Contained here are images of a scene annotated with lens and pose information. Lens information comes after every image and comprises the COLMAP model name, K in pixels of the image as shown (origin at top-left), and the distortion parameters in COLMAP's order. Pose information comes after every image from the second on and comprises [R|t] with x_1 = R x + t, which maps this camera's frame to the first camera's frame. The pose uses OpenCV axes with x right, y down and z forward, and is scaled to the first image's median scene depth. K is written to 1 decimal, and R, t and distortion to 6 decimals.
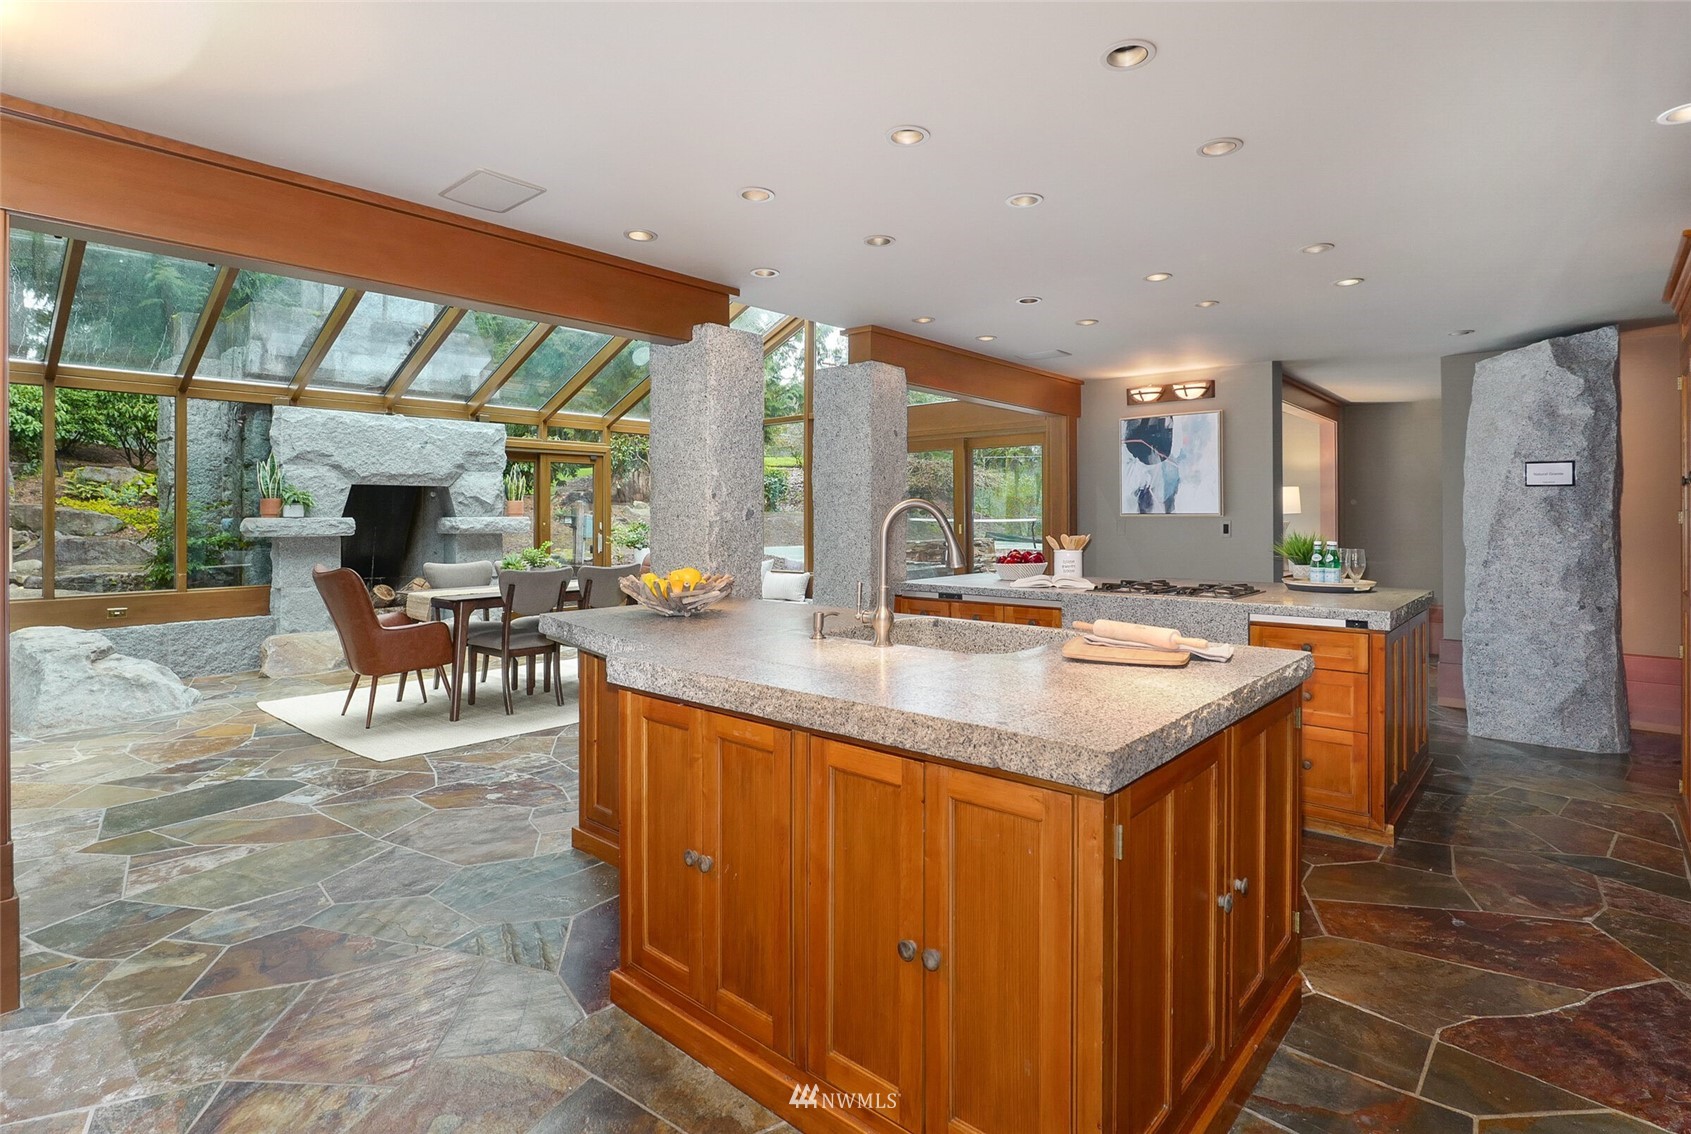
lens RADIAL K [[819.0, 0, 843.8], [0, 819.0, 512.4], [0, 0, 1]] dist [-0.011717, 0.002126]
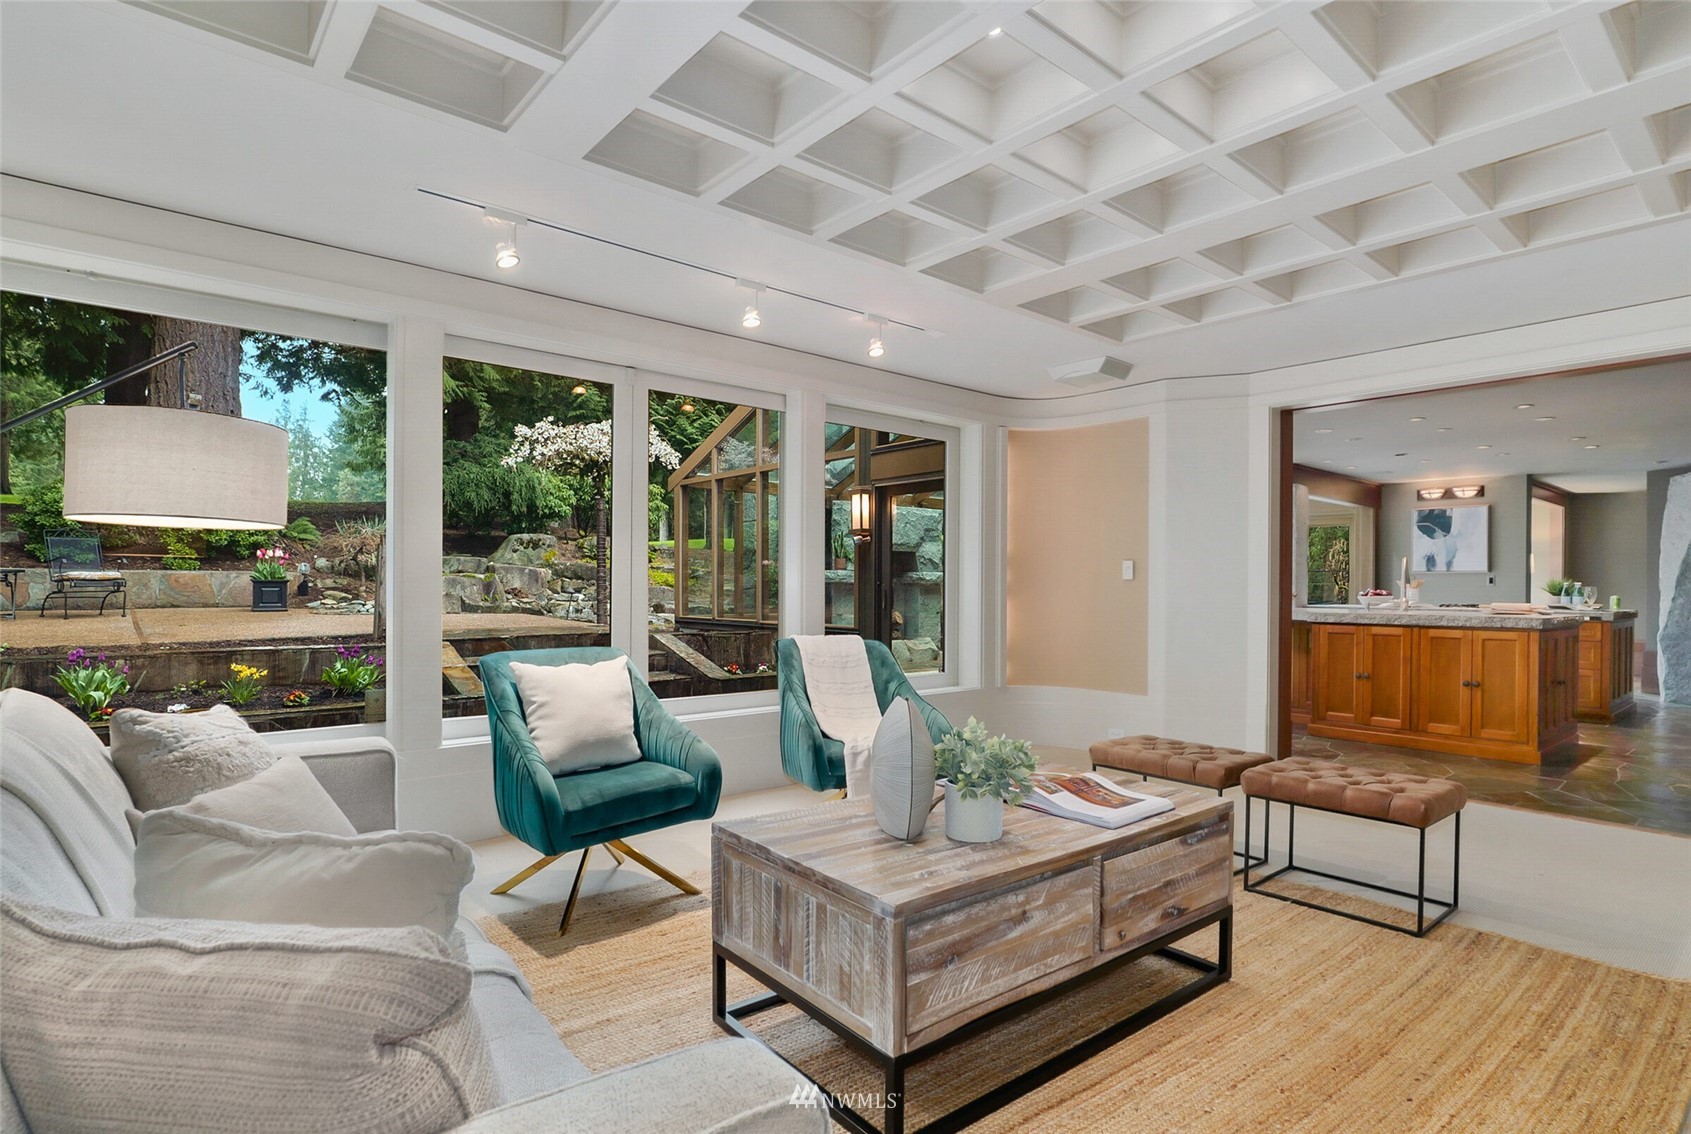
lens RADIAL K [[819.0, 0, 850.1], [0, 819.0, 582.7], [0, 0, 1]] dist [-0.011717, 0.002126]
pose [[0.988376, 0.008380, -0.151795, -0.488629], [-0.007498, 0.999952, 0.006385, 0.022591], [0.151841, -0.005173, 0.988391, -0.698111]]
